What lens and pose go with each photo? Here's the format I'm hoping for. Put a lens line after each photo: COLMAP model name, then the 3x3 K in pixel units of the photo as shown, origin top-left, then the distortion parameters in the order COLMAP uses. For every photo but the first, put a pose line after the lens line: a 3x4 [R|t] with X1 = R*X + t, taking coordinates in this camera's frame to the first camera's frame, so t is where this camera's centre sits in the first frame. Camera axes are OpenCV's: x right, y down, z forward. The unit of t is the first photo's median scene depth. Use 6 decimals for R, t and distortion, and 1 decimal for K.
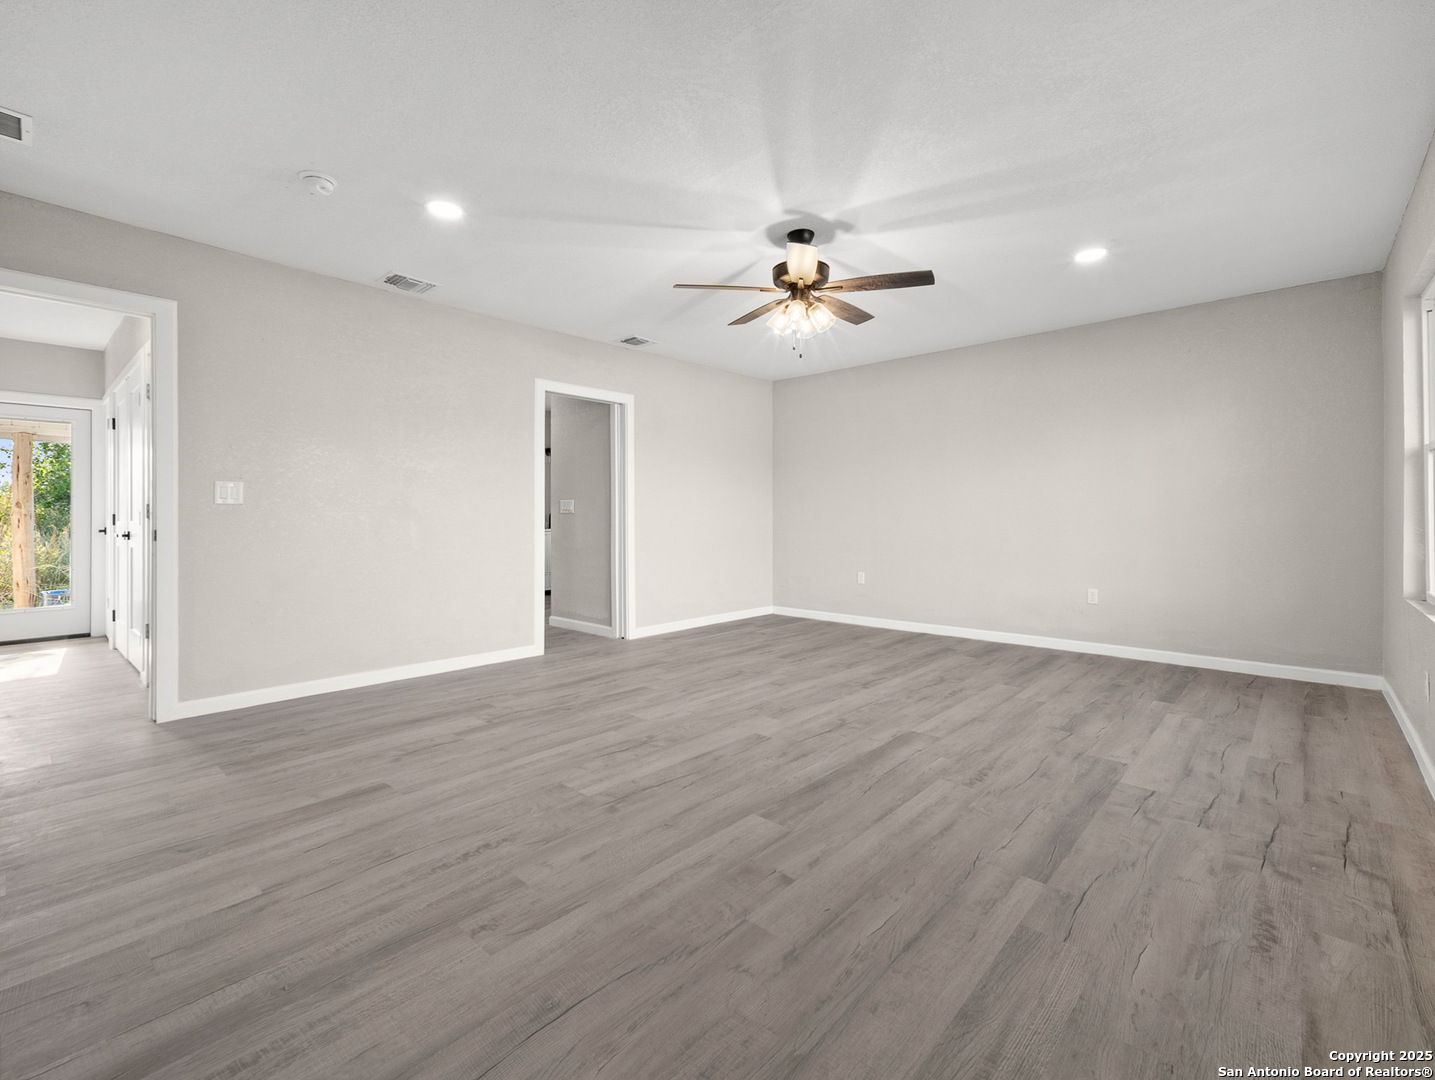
lens RADIAL K [[644.5, 0, 715.9], [0, 644.5, 512.1], [0, 0, 1]] dist [0.002267, 0.001038]
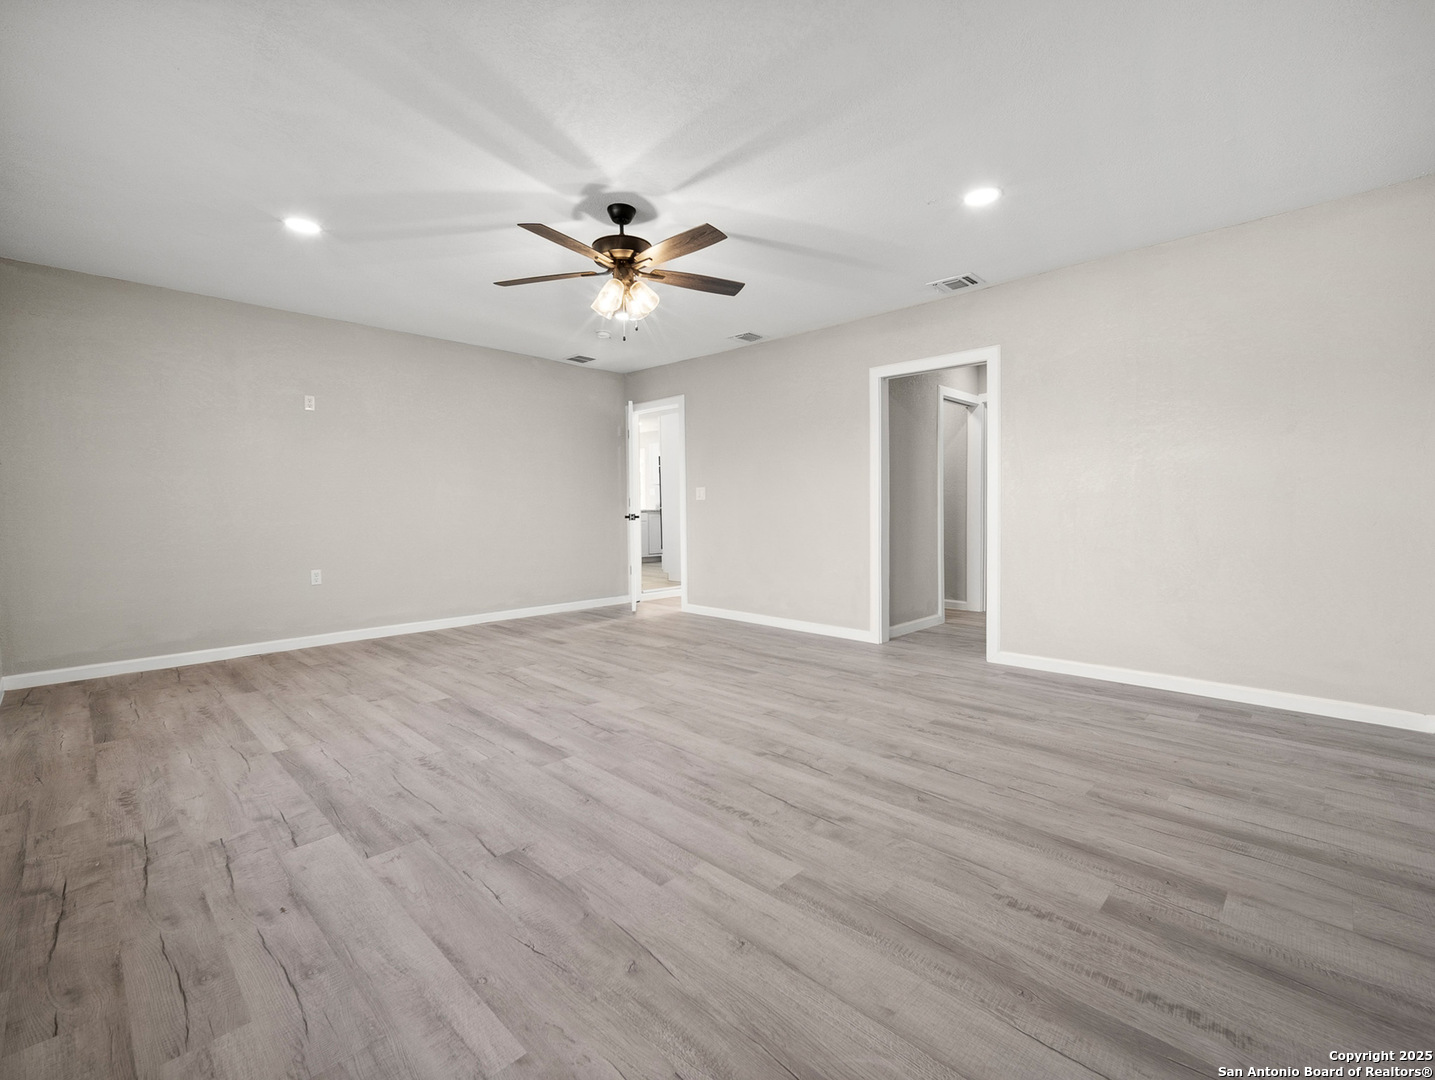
lens RADIAL K [[645.8, 0, 716.7], [0, 645.8, 527.7], [0, 0, 1]] dist [-0.003316, -0.000574]
pose [[-0.038490, 0.032042, -0.998745, 1.400897], [0.013699, 0.999409, 0.031536, 0.011469], [0.999165, -0.012468, -0.038906, 1.505160]]
